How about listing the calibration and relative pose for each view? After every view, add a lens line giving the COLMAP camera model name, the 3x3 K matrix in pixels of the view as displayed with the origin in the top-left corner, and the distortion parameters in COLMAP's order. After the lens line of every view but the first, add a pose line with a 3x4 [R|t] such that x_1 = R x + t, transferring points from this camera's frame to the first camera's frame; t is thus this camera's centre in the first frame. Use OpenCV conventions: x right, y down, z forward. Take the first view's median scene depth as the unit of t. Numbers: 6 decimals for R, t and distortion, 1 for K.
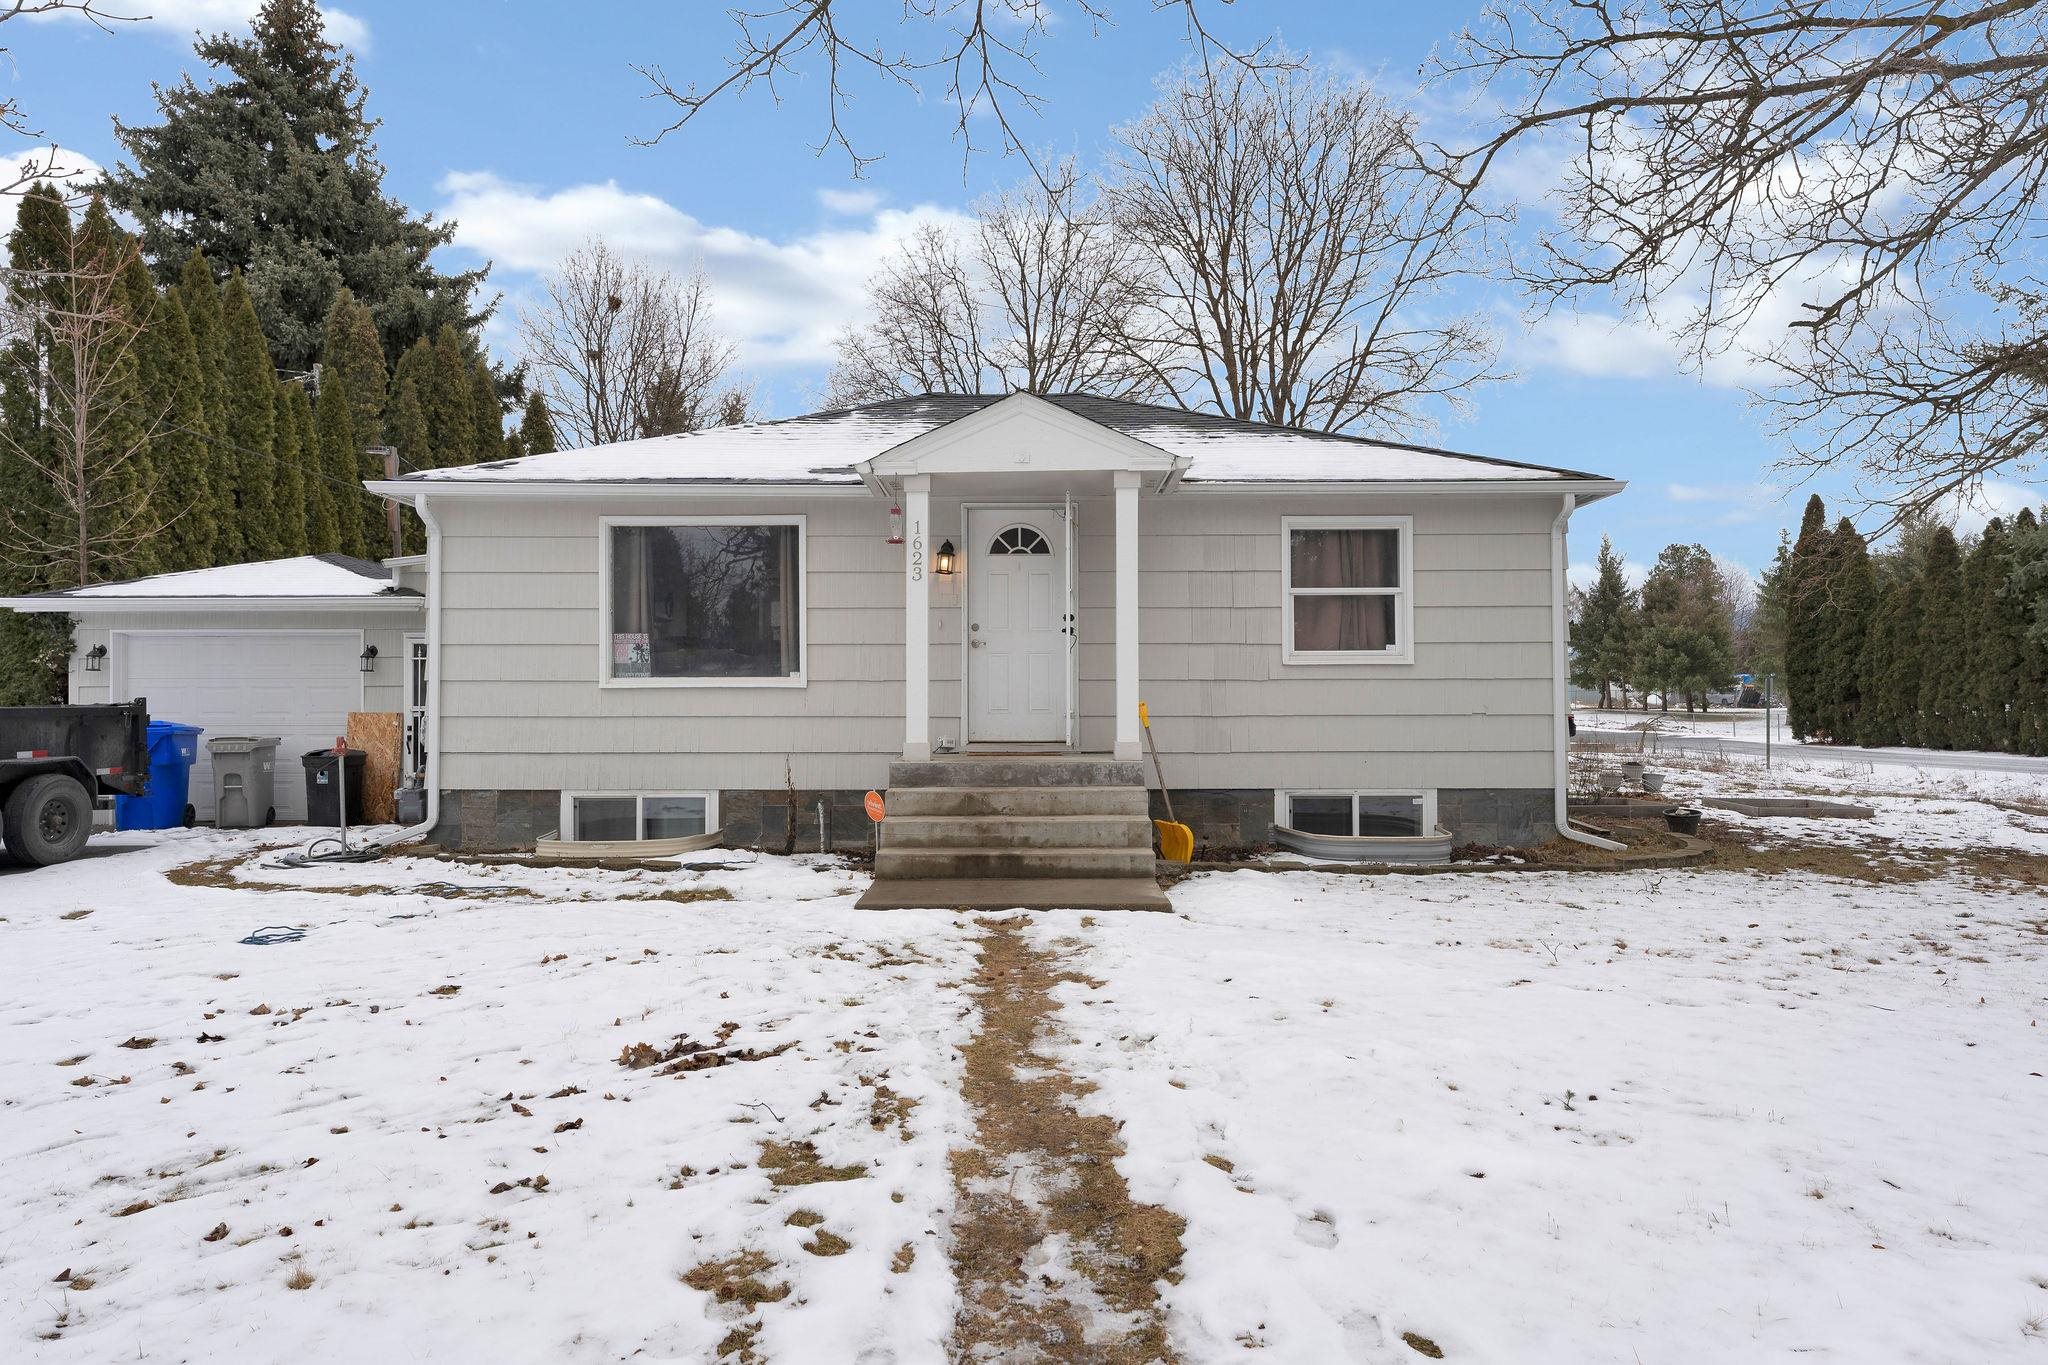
lens RADIAL K [[1146.3, 0, 1088.9], [0, 1146.3, 681.3], [0, 0, 1]] dist [0.006148, 0.000652]
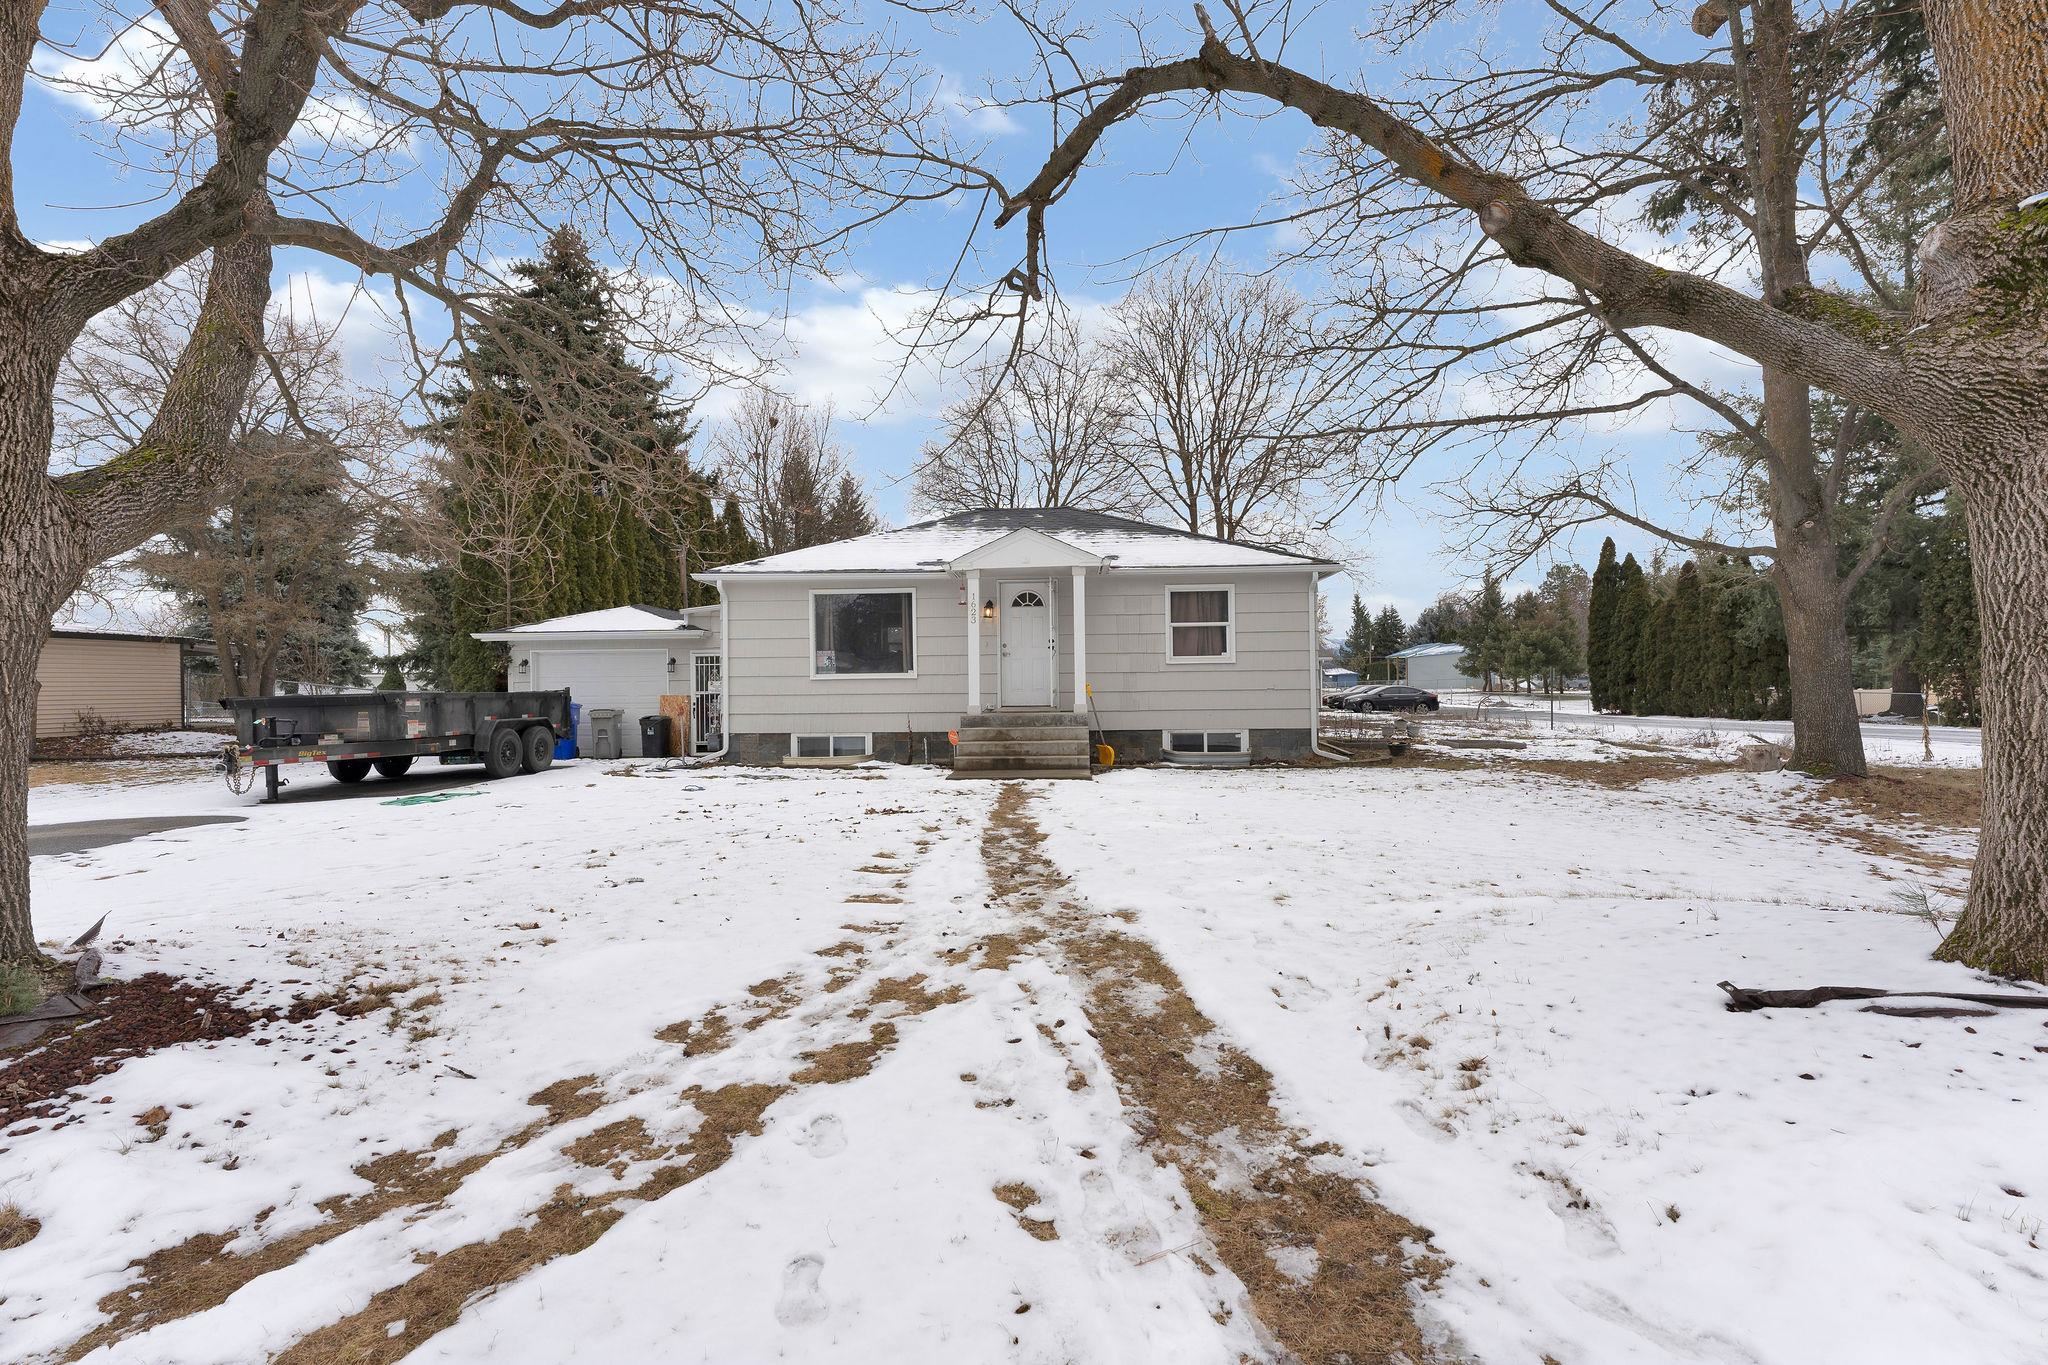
lens RADIAL K [[918.2, 0, 1017.2], [0, 918.2, 666.3], [0, 0, 1]] dist [0.002592, 0.000669]
pose [[0.994200, -0.010151, -0.107067, 0.080325], [0.009023, 0.999899, -0.011011, 0.003582], [0.107168, 0.009981, 0.994191, -0.483675]]
